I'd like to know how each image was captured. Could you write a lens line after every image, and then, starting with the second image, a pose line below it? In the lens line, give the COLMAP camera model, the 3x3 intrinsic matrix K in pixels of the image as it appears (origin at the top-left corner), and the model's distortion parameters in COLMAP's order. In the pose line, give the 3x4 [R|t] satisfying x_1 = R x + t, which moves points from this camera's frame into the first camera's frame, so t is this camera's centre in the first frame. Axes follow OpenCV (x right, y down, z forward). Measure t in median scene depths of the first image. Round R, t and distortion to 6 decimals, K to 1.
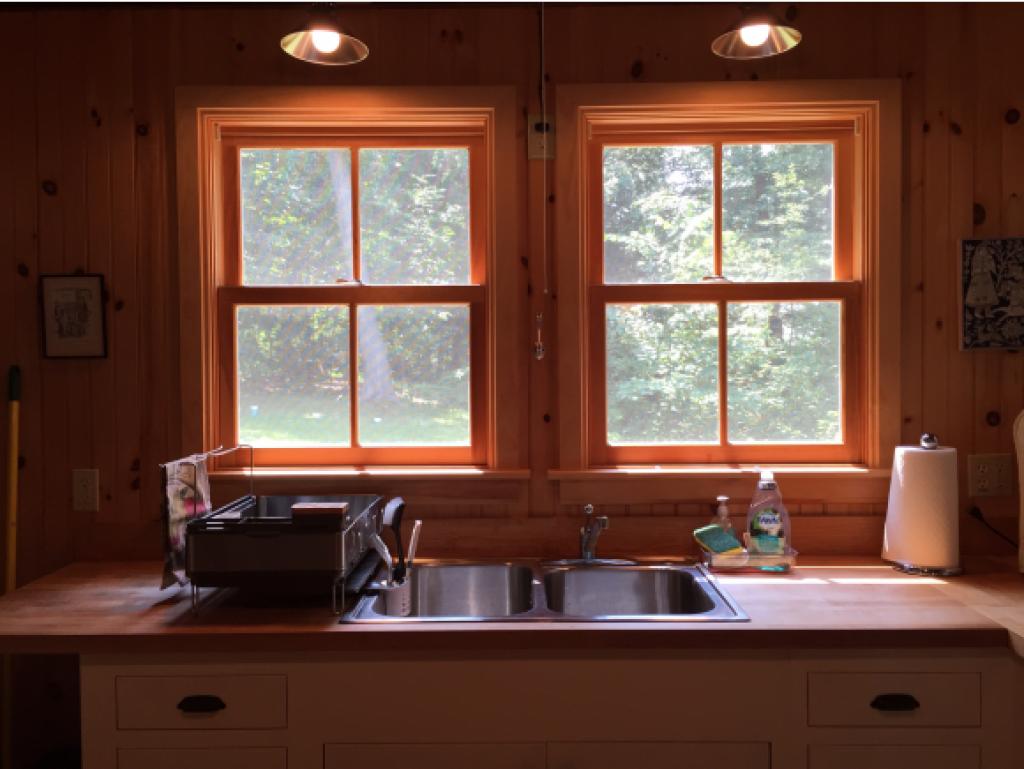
lens RADIAL K [[880.9, 0, 517.0], [0, 880.9, 378.5], [0, 0, 1]] dist [0.066396, -0.071402]
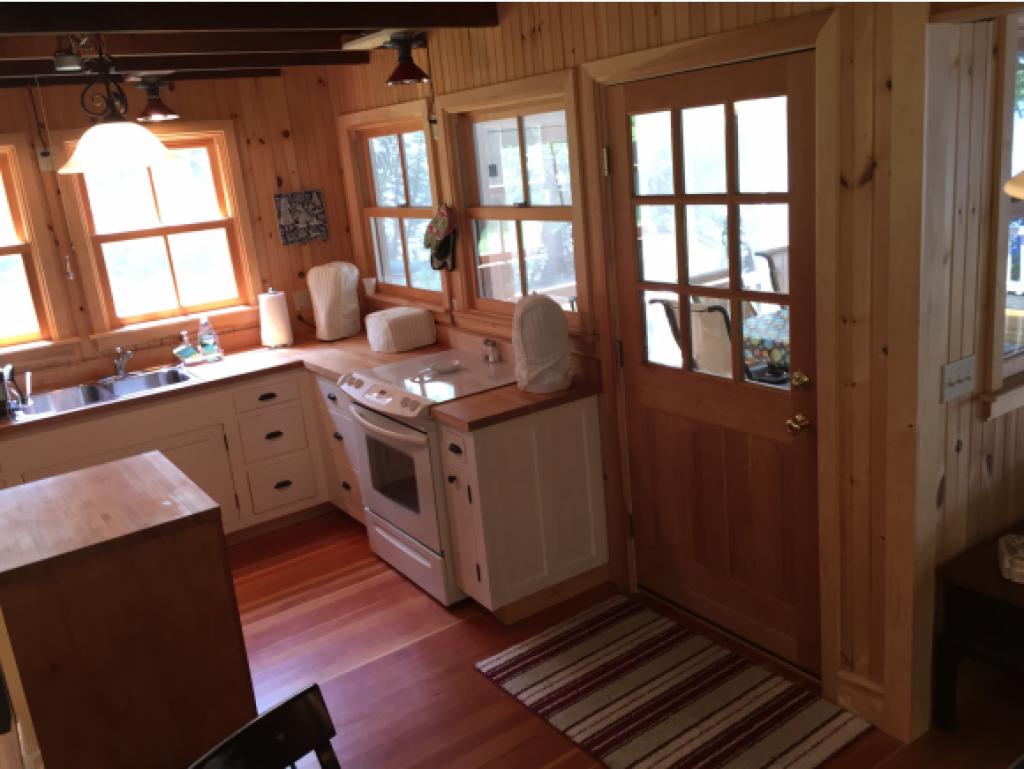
lens RADIAL K [[867.8, 0, 518.5], [0, 867.8, 372.3], [0, 0, 1]] dist [0.071836, -0.106499]
pose [[0.808770, -0.213302, 0.548082, -0.274150], [0.102418, 0.968755, 0.225887, -0.155500], [-0.579139, -0.126557, 0.805346, -1.102188]]
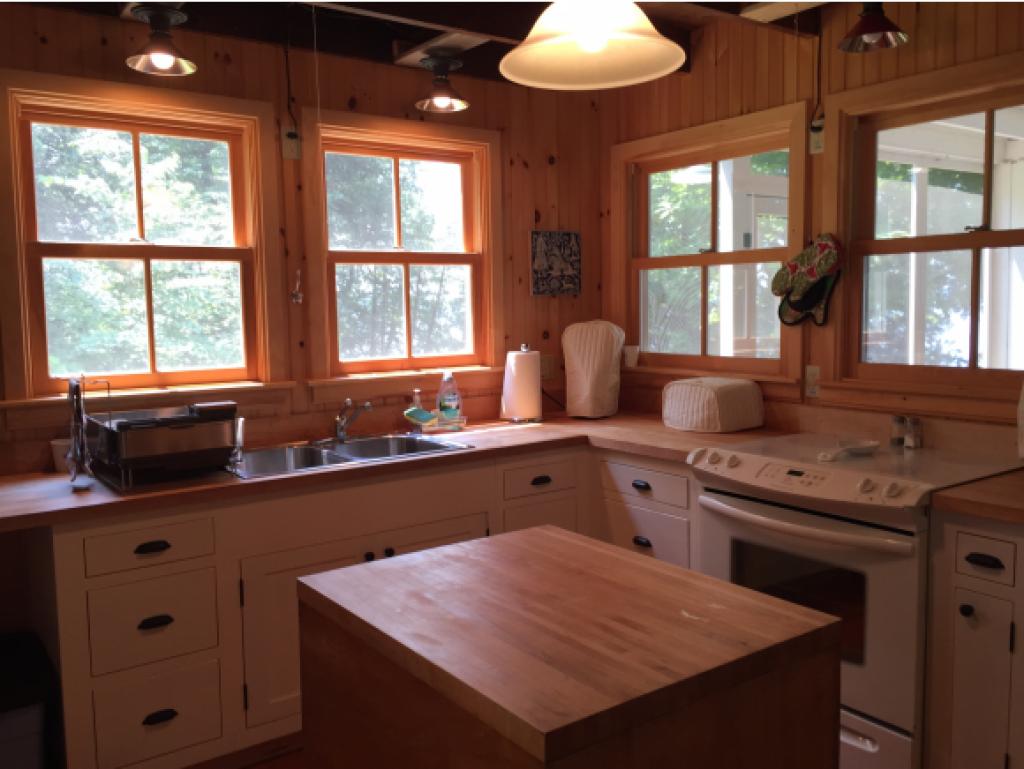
lens RADIAL K [[877.2, 0, 512.4], [0, 877.2, 376.8], [0, 0, 1]] dist [0.077741, -0.094214]
pose [[0.803885, -0.056817, 0.592065, -0.541533], [0.025745, 0.997818, 0.060799, 0.020343], [-0.594228, -0.033632, 0.803593, -0.343401]]
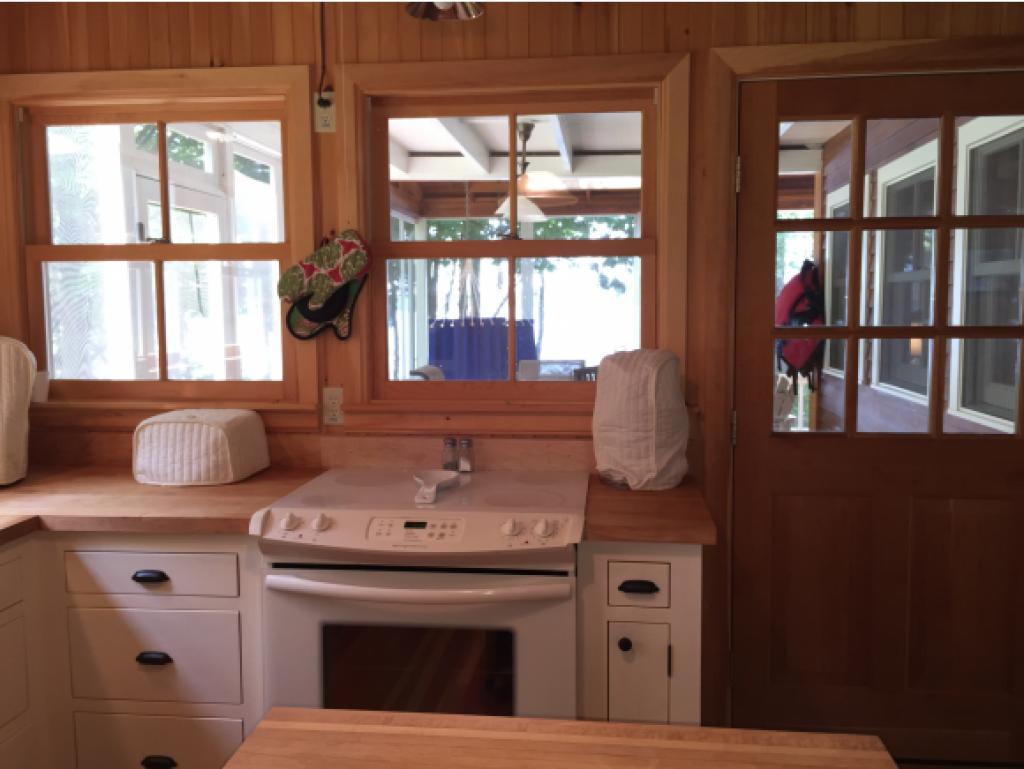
lens RADIAL K [[880.9, 0, 517.0], [0, 880.9, 378.5], [0, 0, 1]] dist [0.066396, -0.071402]
pose [[0.096968, -0.079625, 0.992097, -0.464872], [0.028621, 0.996606, 0.077189, 0.005635], [-0.994876, 0.020910, 0.098918, 0.140469]]
